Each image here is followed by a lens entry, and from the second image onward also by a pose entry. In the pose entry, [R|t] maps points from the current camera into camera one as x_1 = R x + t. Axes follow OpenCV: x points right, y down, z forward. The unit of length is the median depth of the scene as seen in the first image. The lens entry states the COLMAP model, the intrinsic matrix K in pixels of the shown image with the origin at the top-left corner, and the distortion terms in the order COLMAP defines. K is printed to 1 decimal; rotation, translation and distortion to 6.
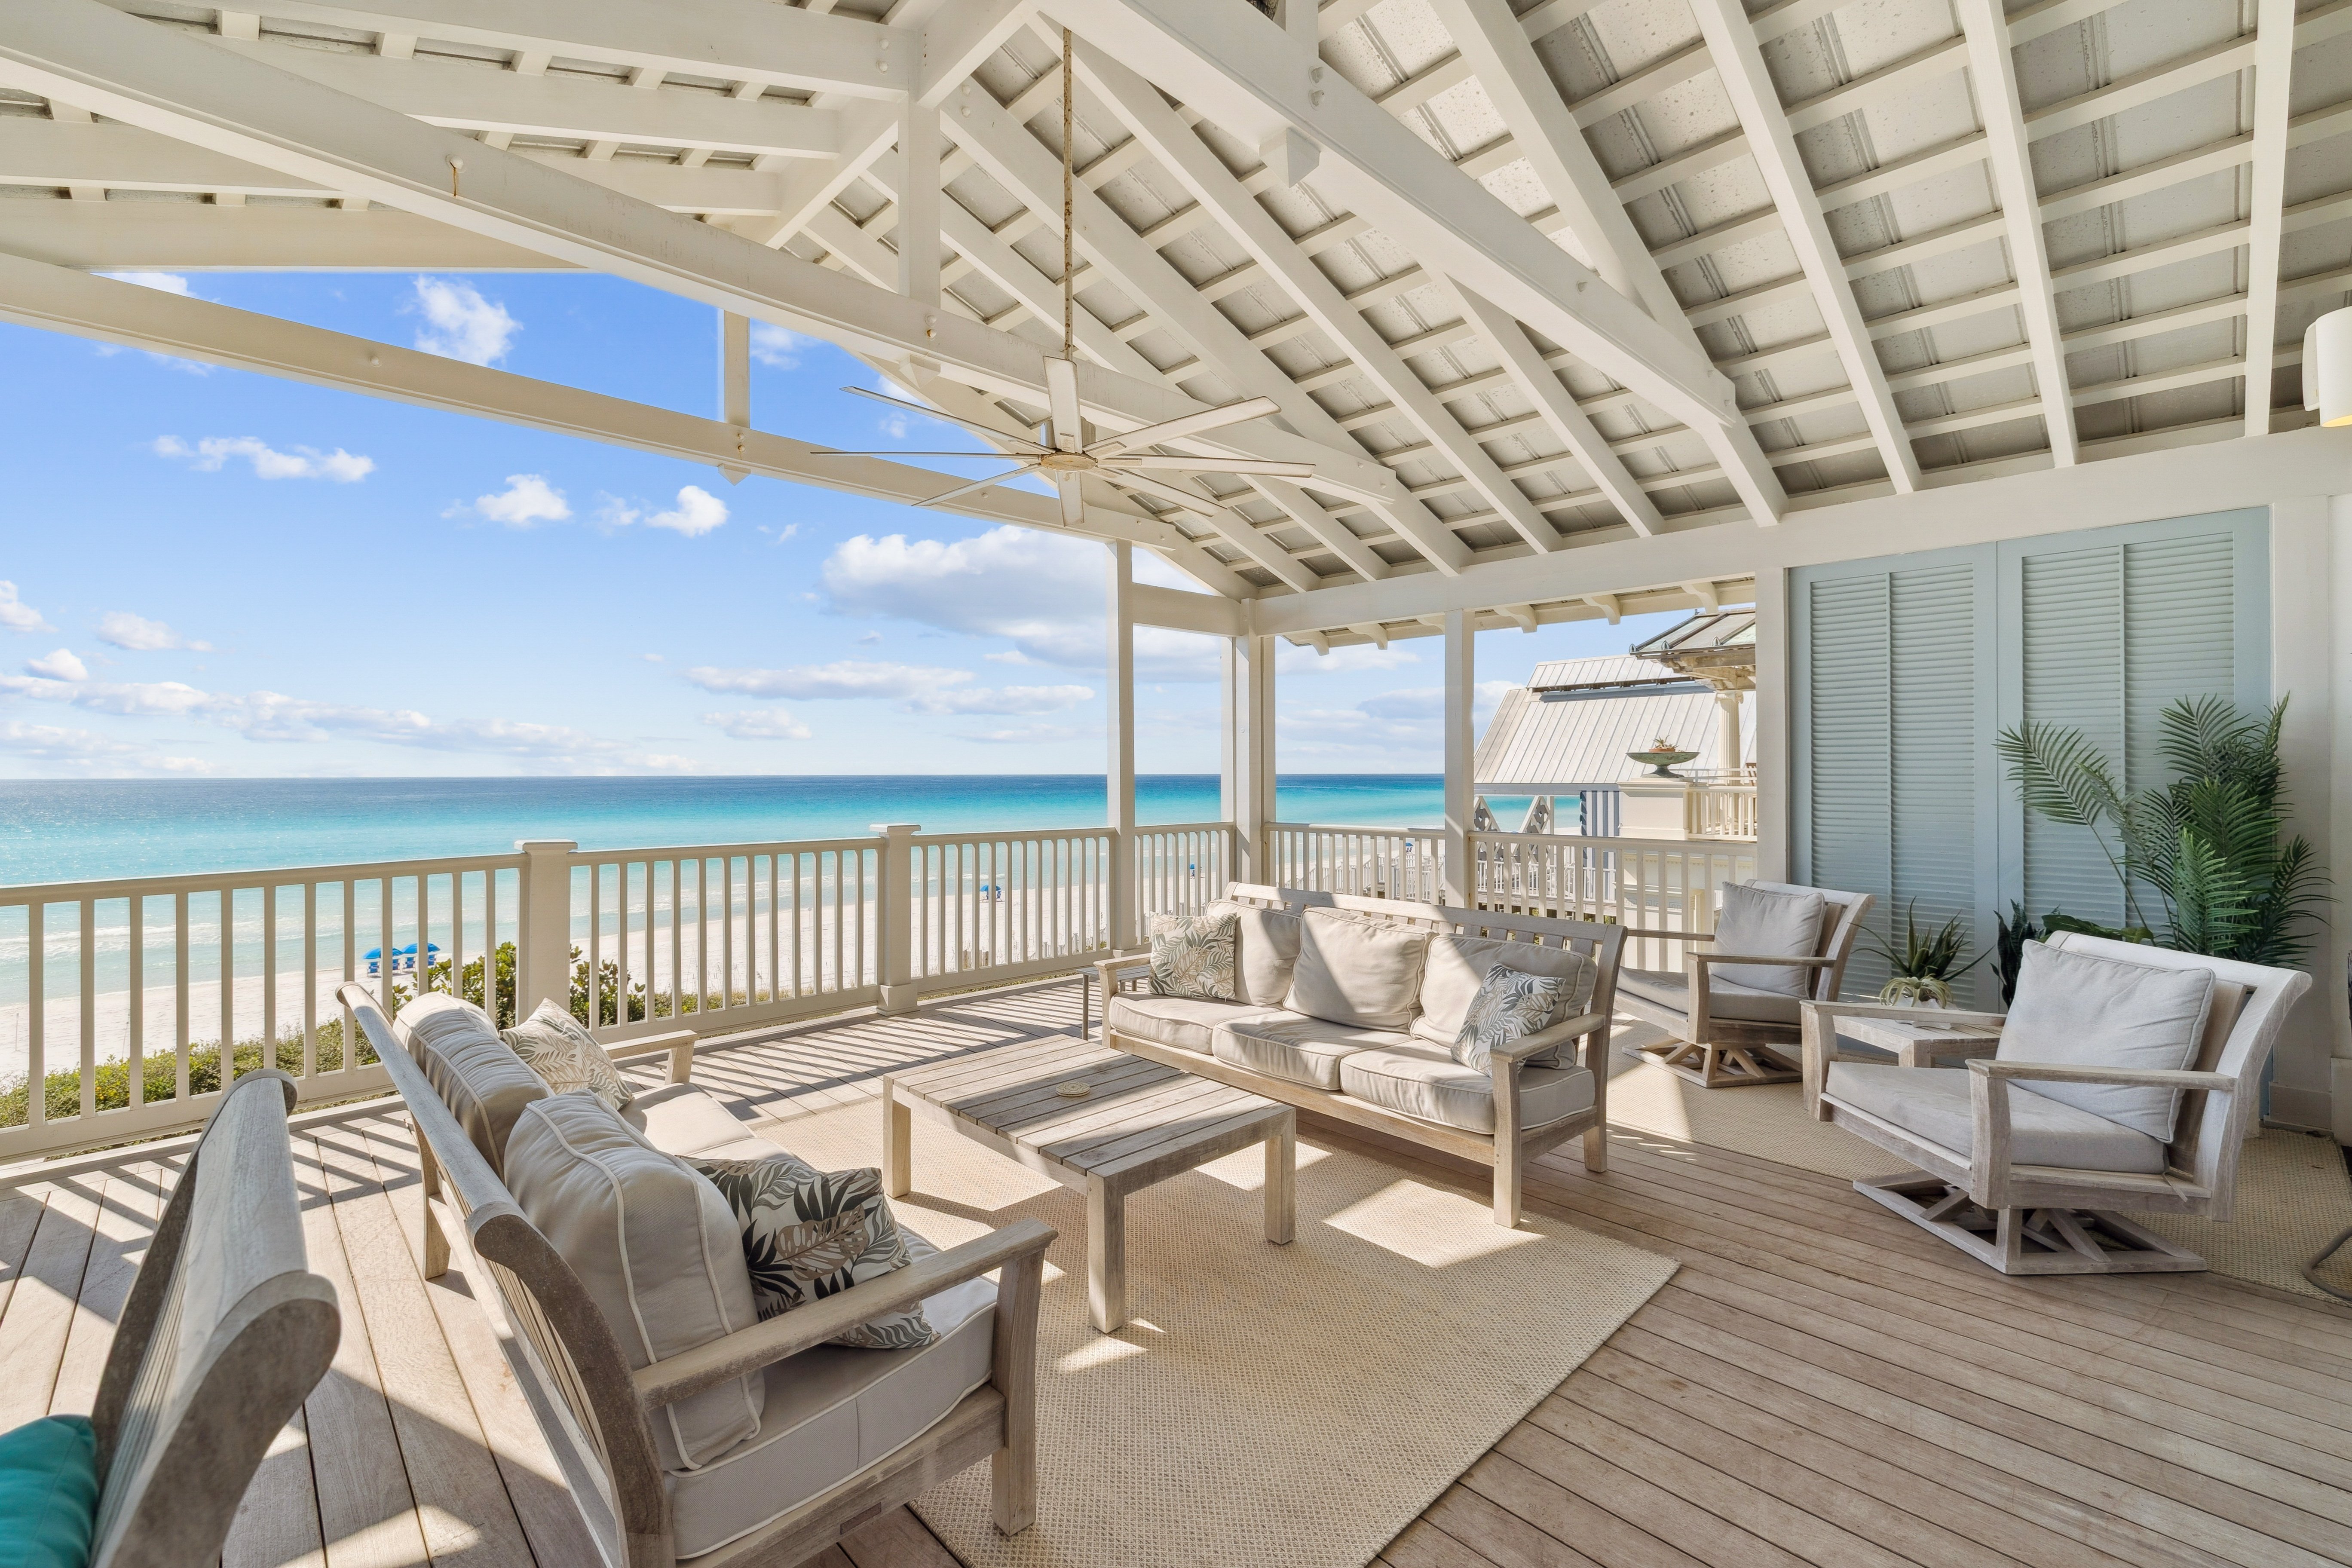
lens RADIAL K [[992.4, 0, 1162.2], [0, 992.4, 777.7], [0, 0, 1]] dist [-0.002039, 0.000814]
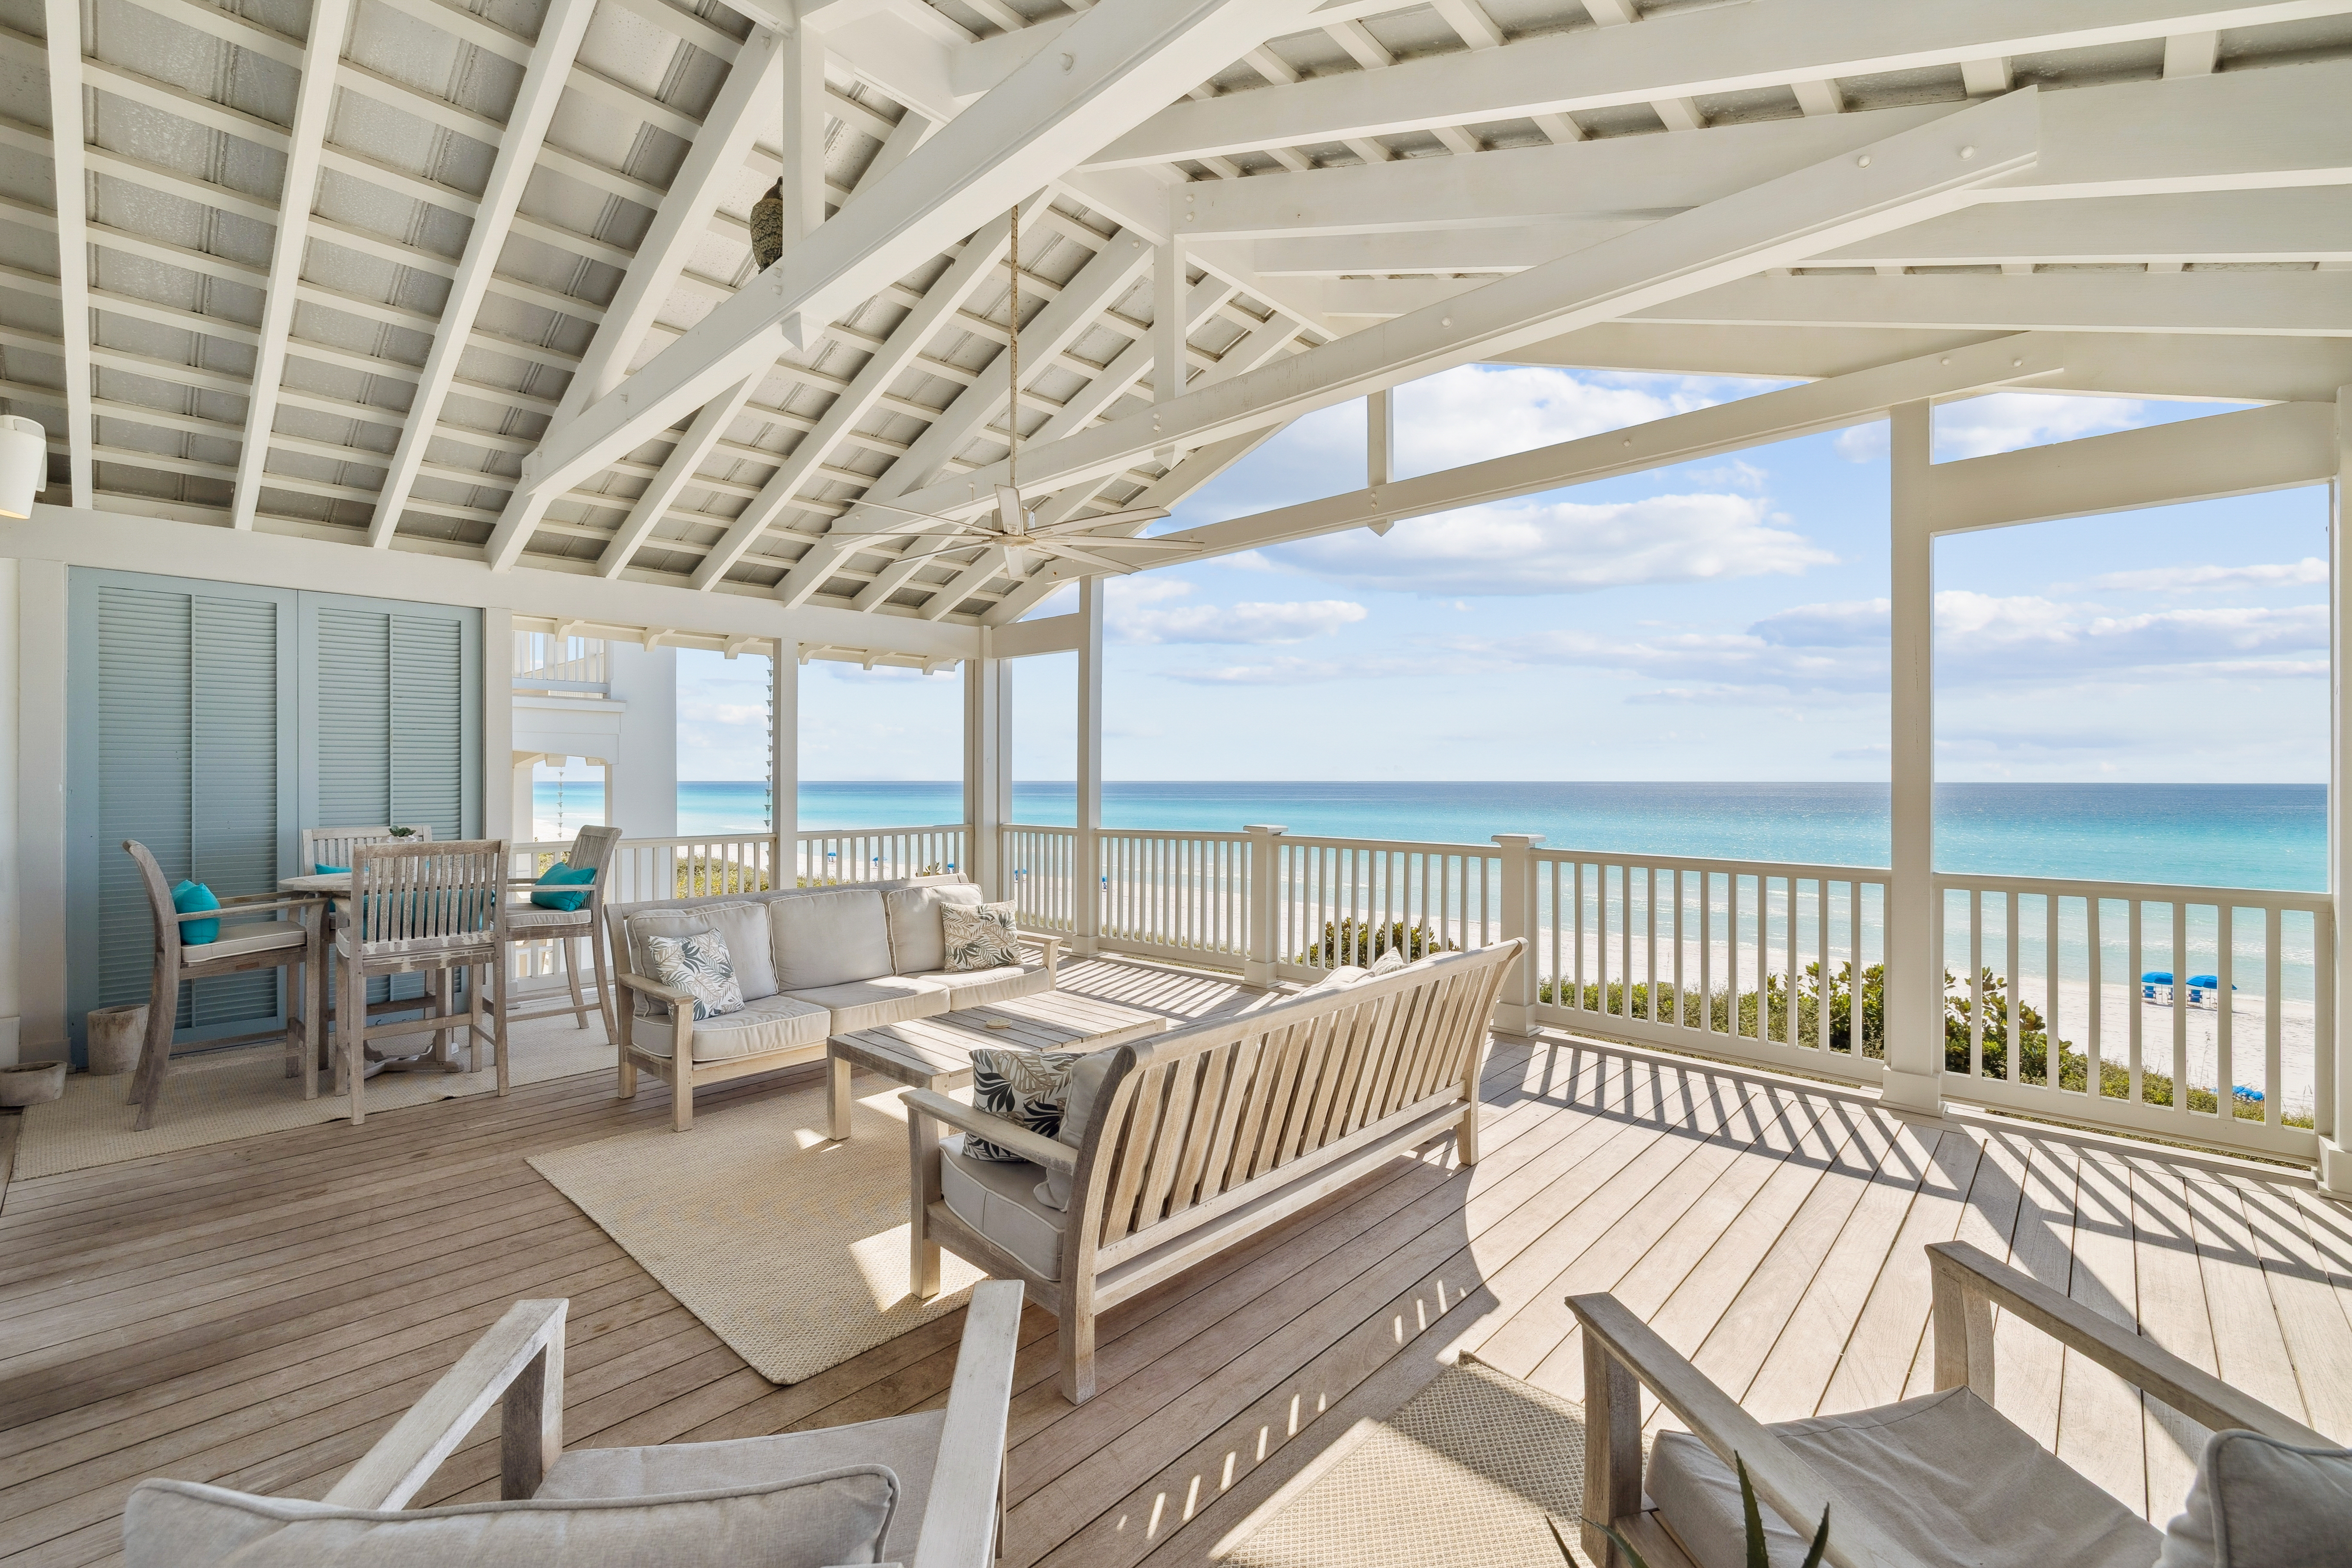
lens RADIAL K [[992.4, 0, 1164.6], [0, 992.4, 777.9], [0, 0, 1]] dist [-0.002039, 0.000814]
pose [[0.057758, 0.005388, -0.998316, 0.491091], [-0.009199, 0.999946, 0.004864, -0.006431], [0.998288, 0.008903, 0.057804, 0.459147]]
